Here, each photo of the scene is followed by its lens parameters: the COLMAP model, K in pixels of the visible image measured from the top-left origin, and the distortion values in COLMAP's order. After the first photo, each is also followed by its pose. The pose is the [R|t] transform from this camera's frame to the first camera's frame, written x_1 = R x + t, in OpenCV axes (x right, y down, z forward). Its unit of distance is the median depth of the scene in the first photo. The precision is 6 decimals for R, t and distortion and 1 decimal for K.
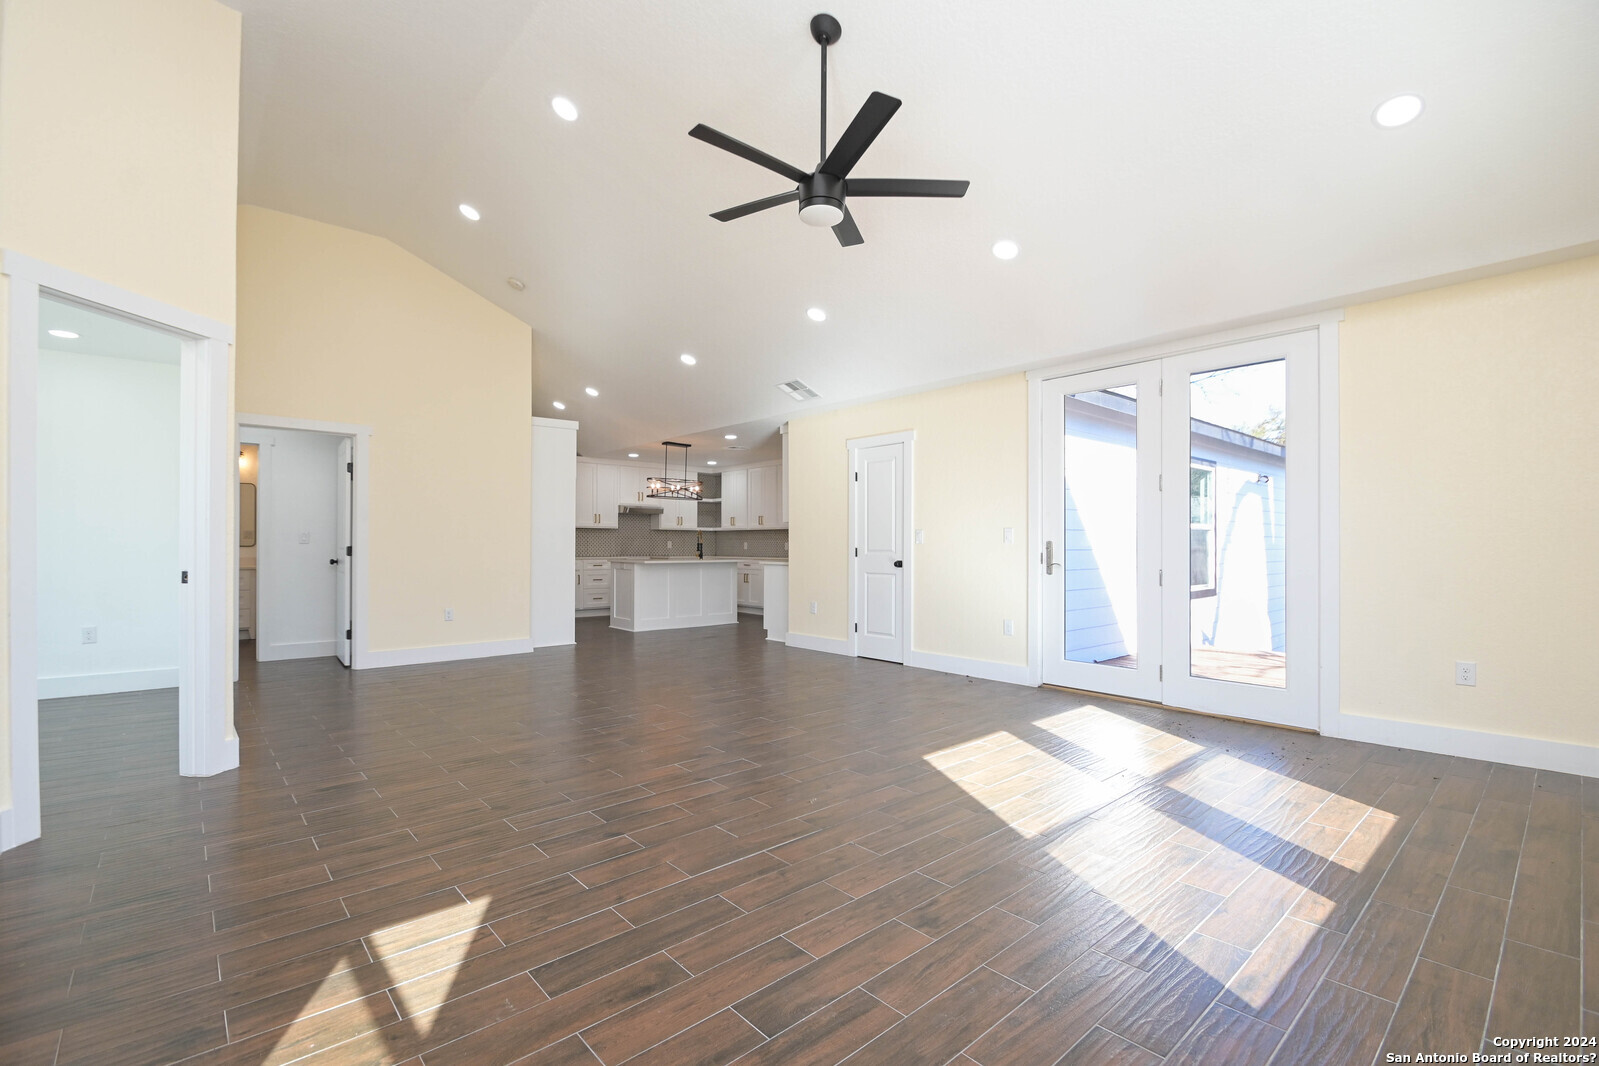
lens RADIAL K [[711.8, 0, 786.1], [0, 711.8, 538.4], [0, 0, 1]] dist [-0.000993, -0.000085]
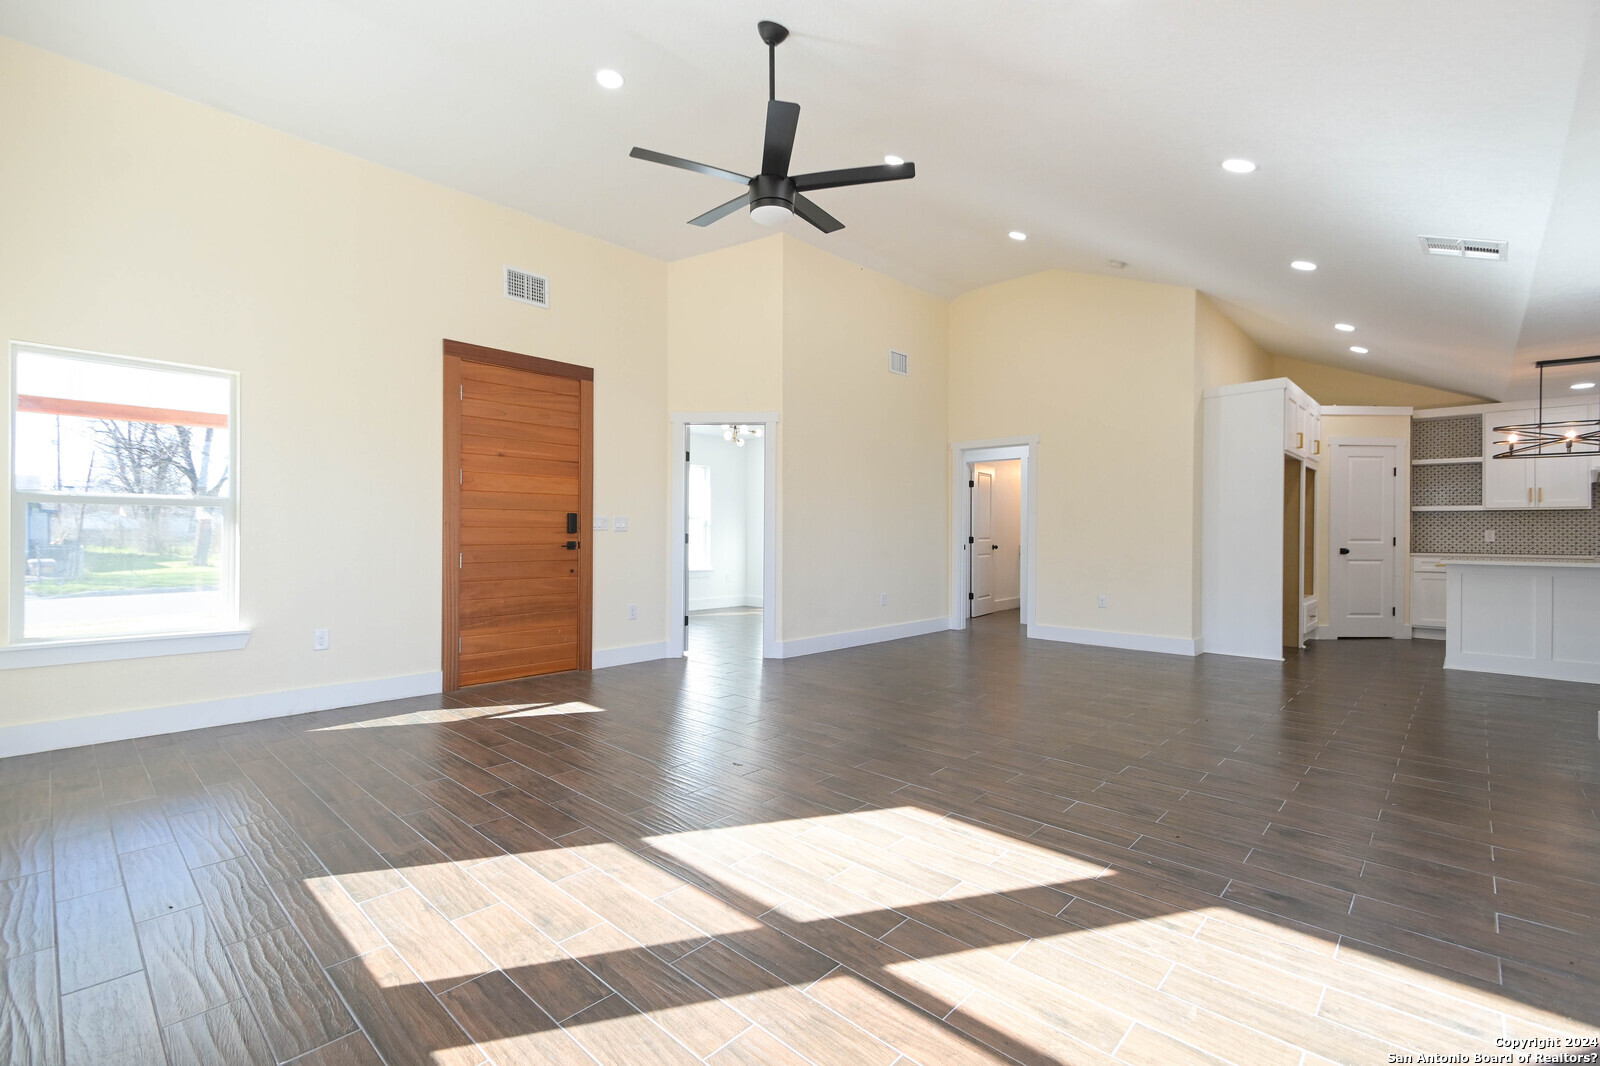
lens RADIAL K [[712.3, 0, 786.6], [0, 712.3, 538.4], [0, 0, 1]] dist [-0.000993, -0.000085]
pose [[0.084795, 0.007150, -0.996373, 1.070097], [0.004401, 0.999962, 0.007550, 0.012394], [0.996389, -0.005025, 0.084761, 0.931659]]
